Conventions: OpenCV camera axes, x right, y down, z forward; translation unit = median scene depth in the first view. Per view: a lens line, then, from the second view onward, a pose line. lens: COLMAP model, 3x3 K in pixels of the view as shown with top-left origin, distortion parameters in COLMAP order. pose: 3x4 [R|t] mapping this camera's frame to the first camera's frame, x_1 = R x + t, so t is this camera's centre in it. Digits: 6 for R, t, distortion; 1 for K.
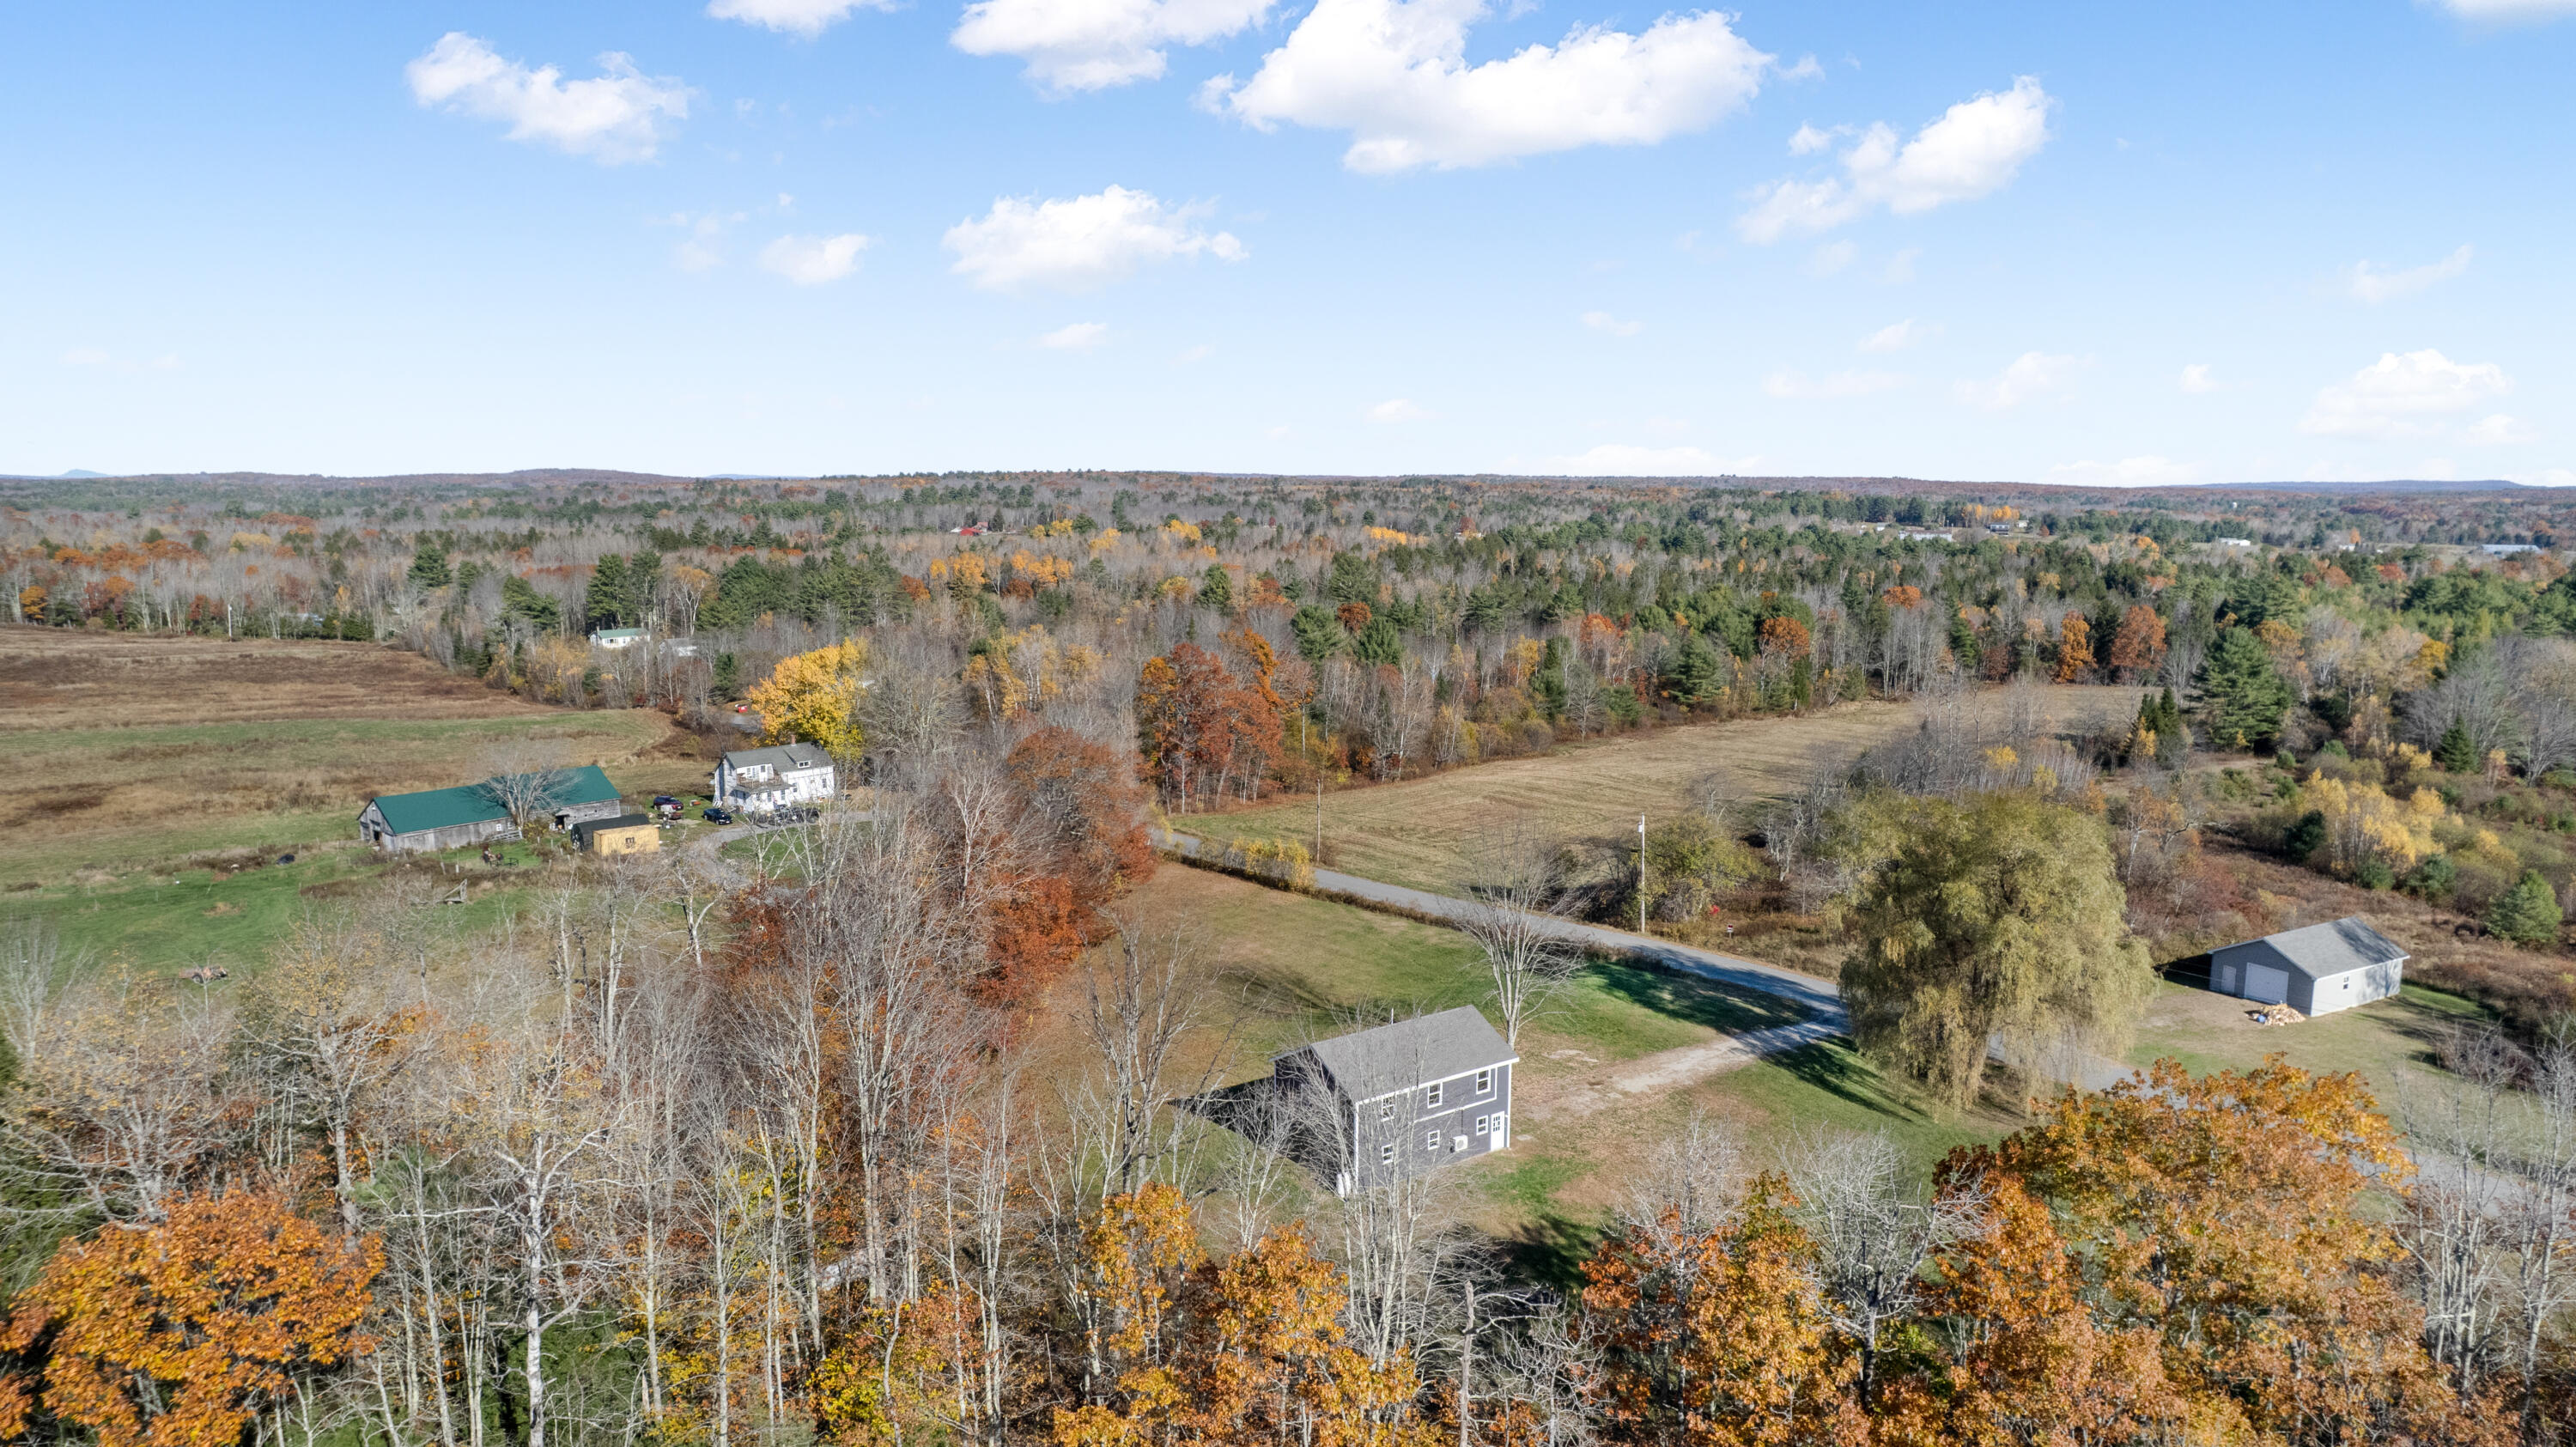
lens RADIAL K [[1664.2, 0, 1288.0], [0, 1664.2, 723.5], [0, 0, 1]] dist [-0.075805, 0.066563]
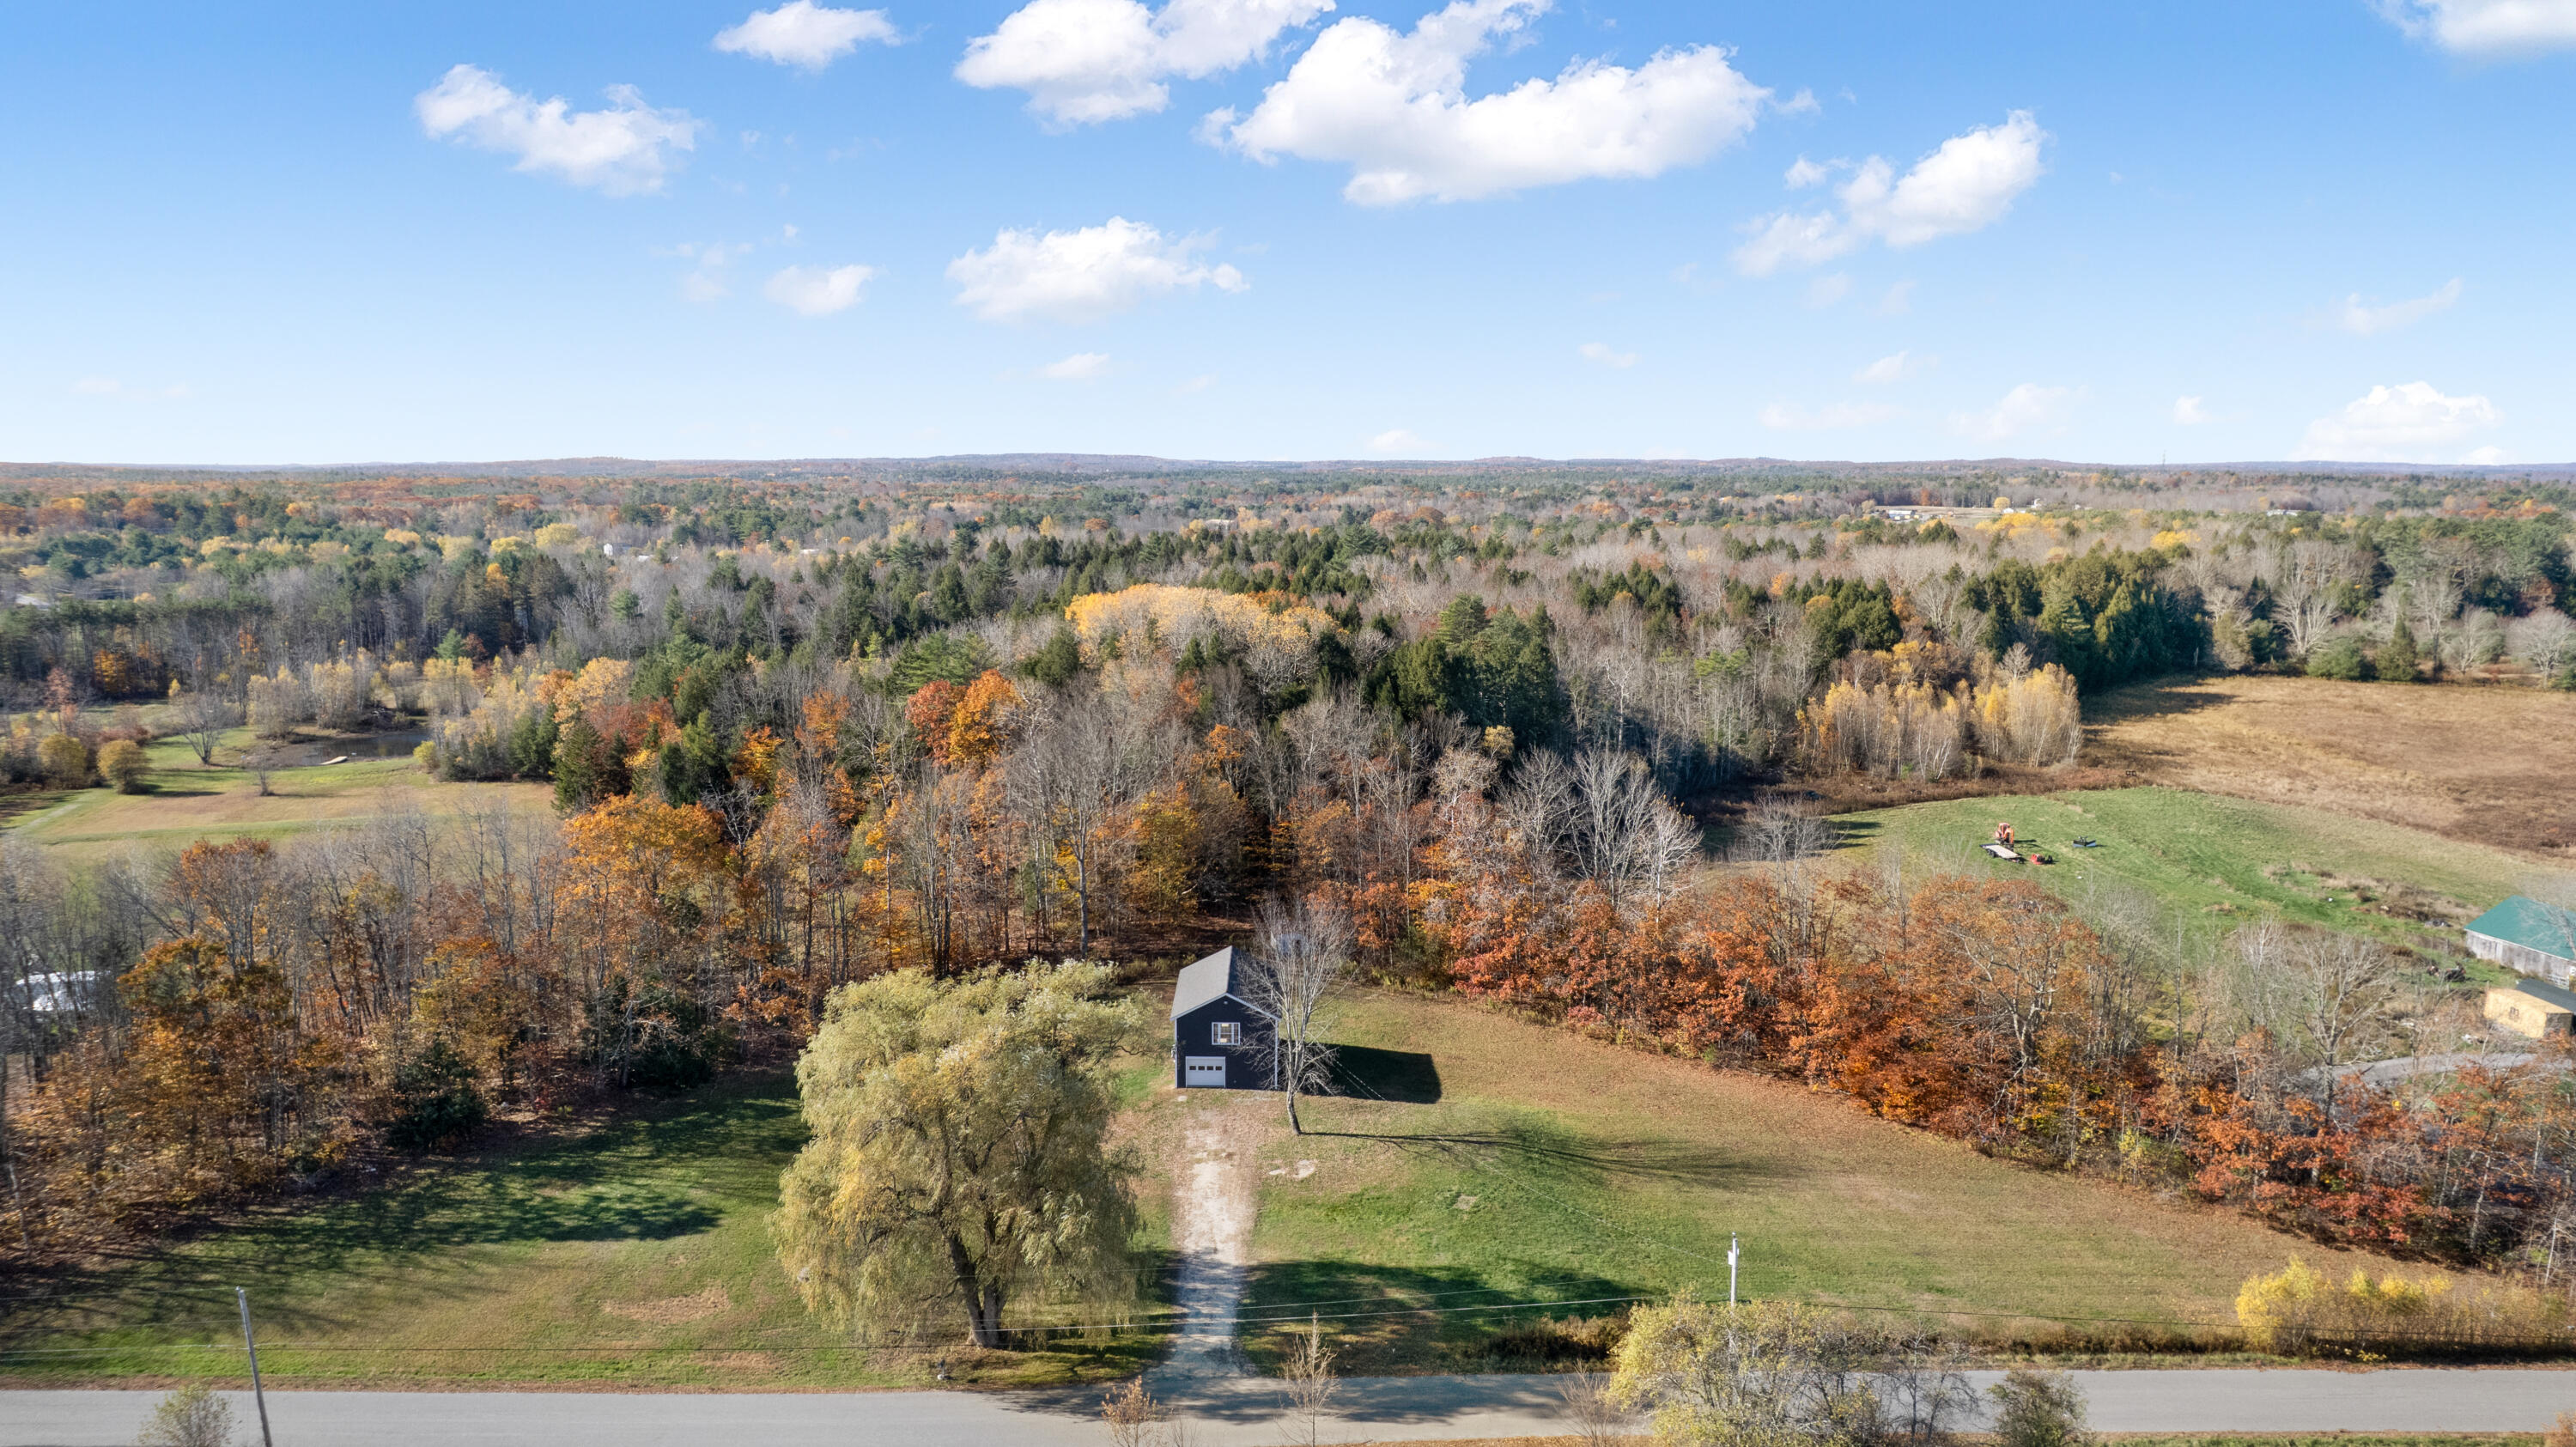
lens RADIAL K [[1664.7, 0, 1288.0], [0, 1664.7, 723.5], [0, 0, 1]] dist [-0.059450, 0.039016]
pose [[-0.587156, 0.118245, -0.800791, 0.443273], [-0.121945, 0.965062, 0.231914, -0.135283], [0.800236, 0.233822, -0.552223, 0.701945]]
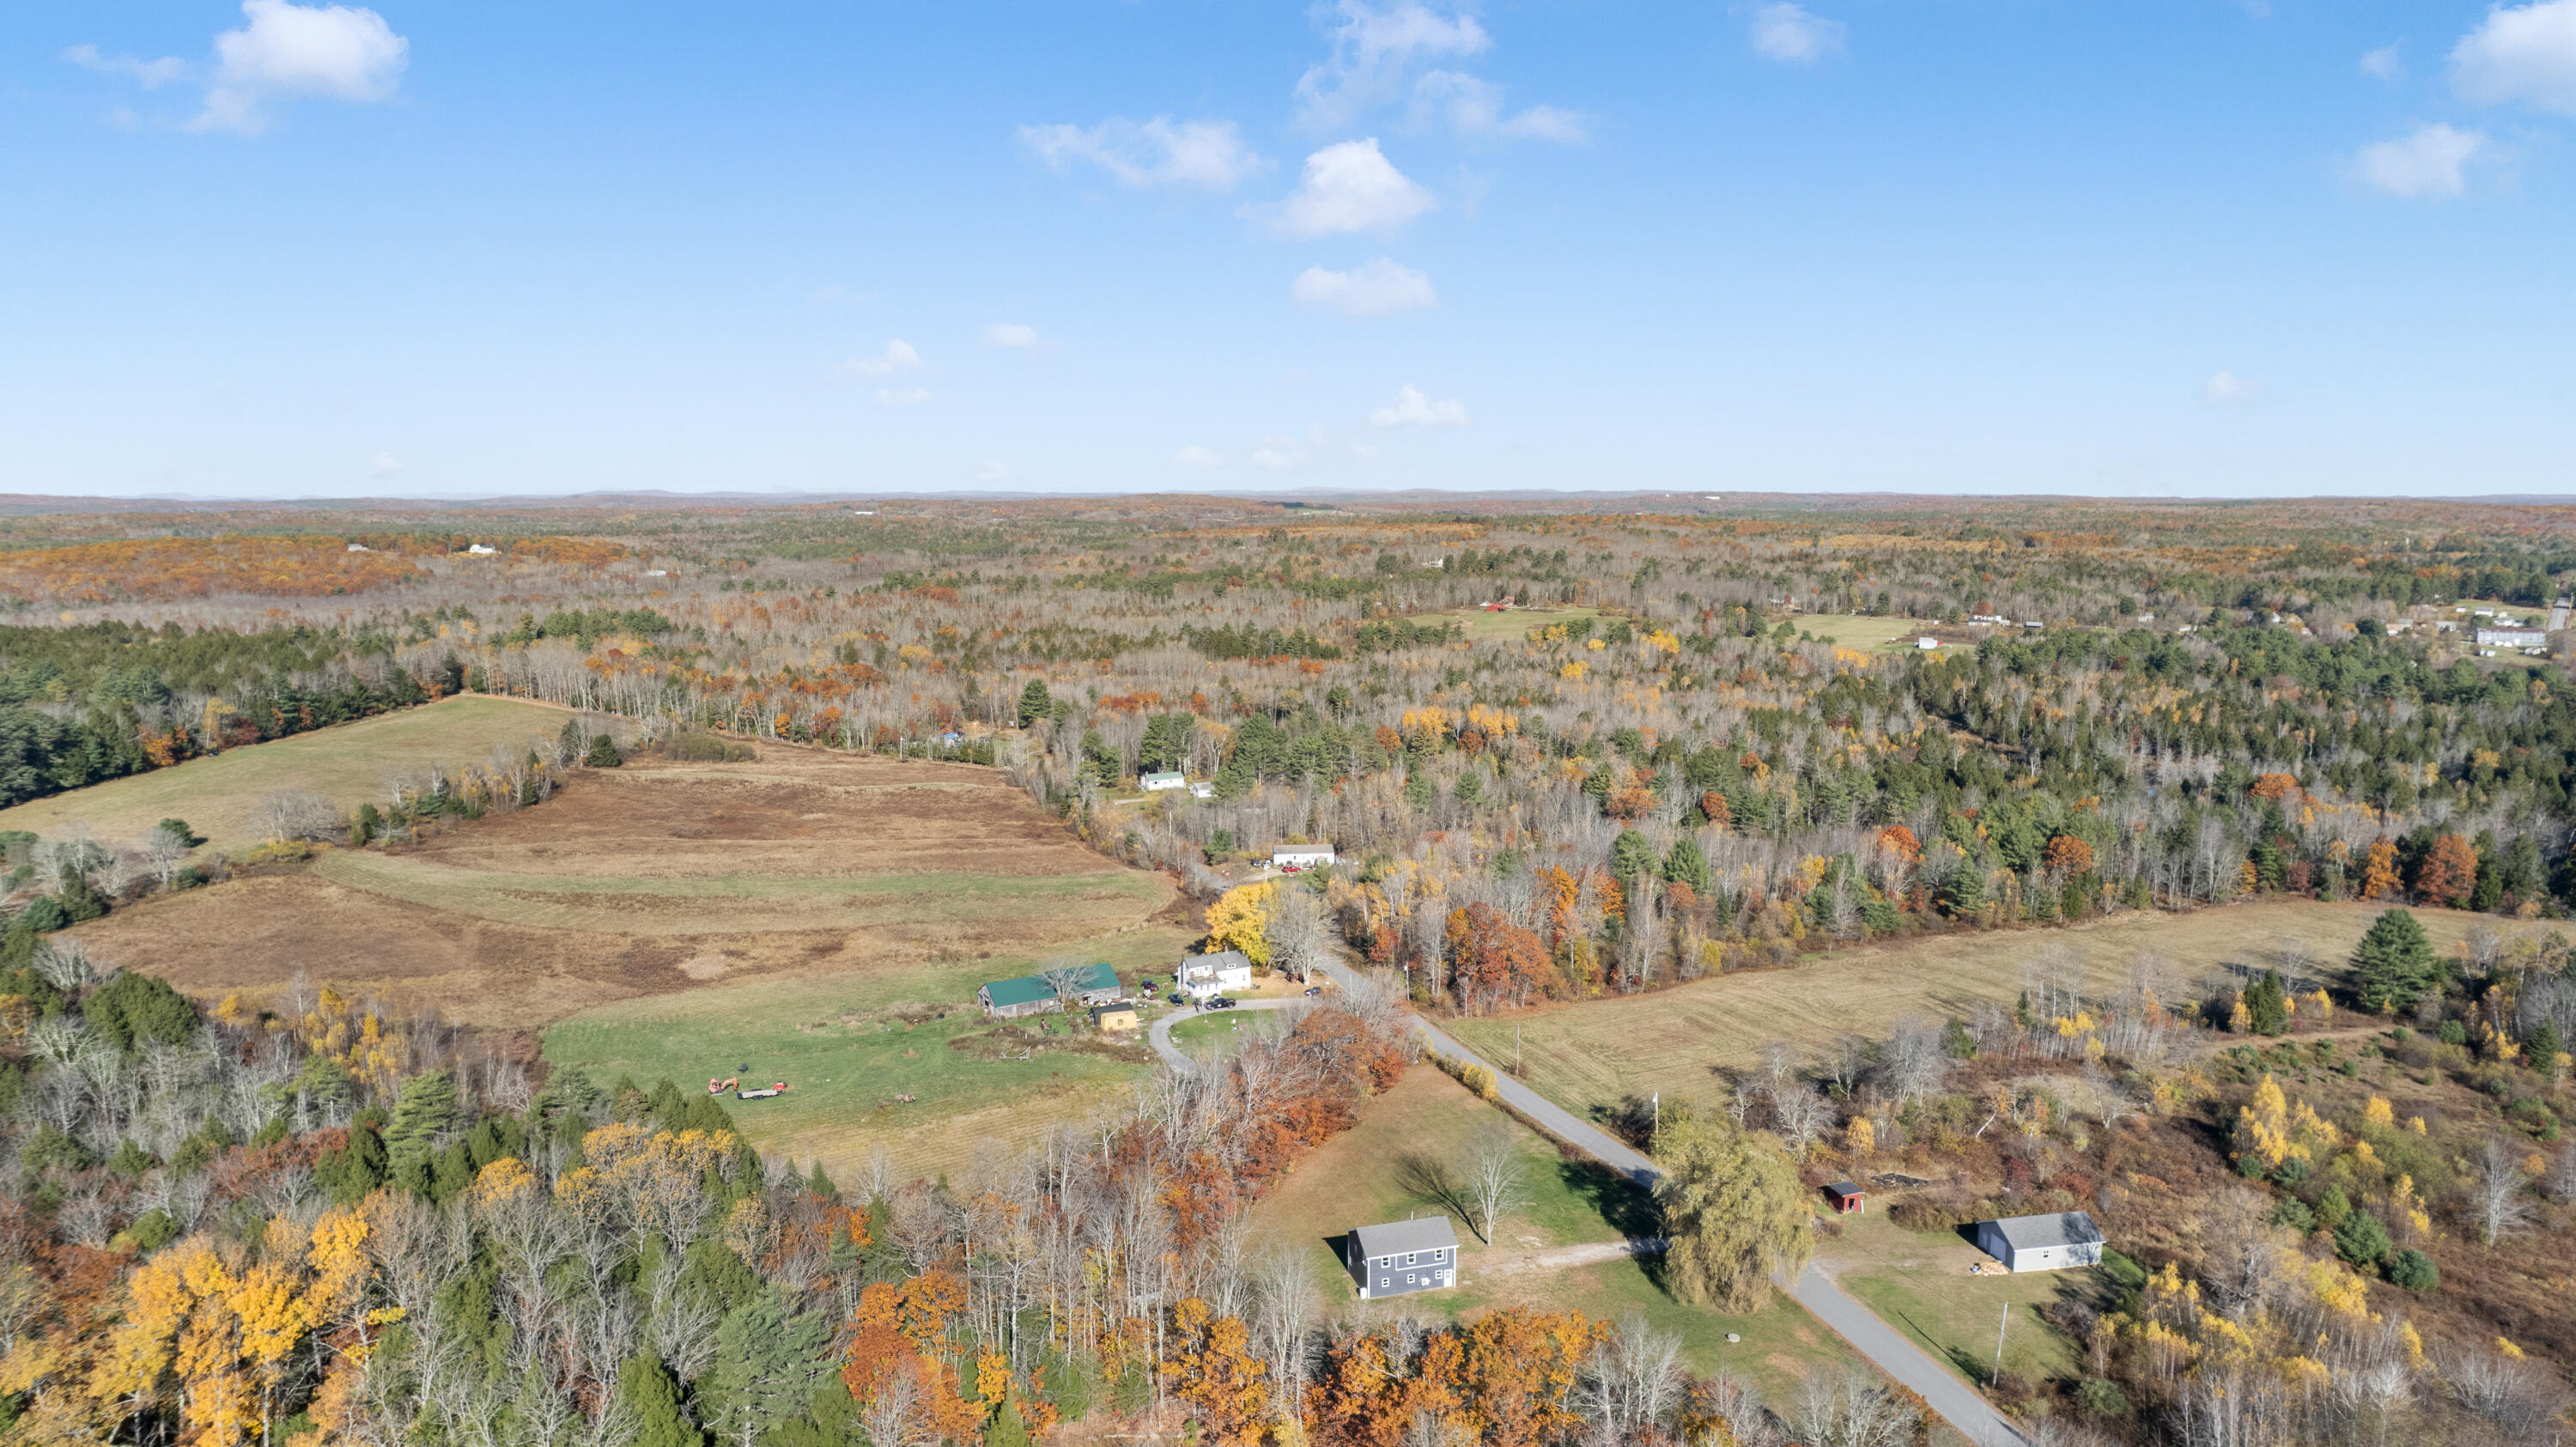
lens RADIAL K [[1664.2, 0, 1288.0], [0, 1664.2, 723.5], [0, 0, 1]] dist [-0.075805, 0.066563]
pose [[0.943484, 0.038199, -0.329210, 0.244547], [-0.041464, 0.999136, -0.002900, -0.182850], [0.328815, 0.016387, 0.944252, -0.439090]]
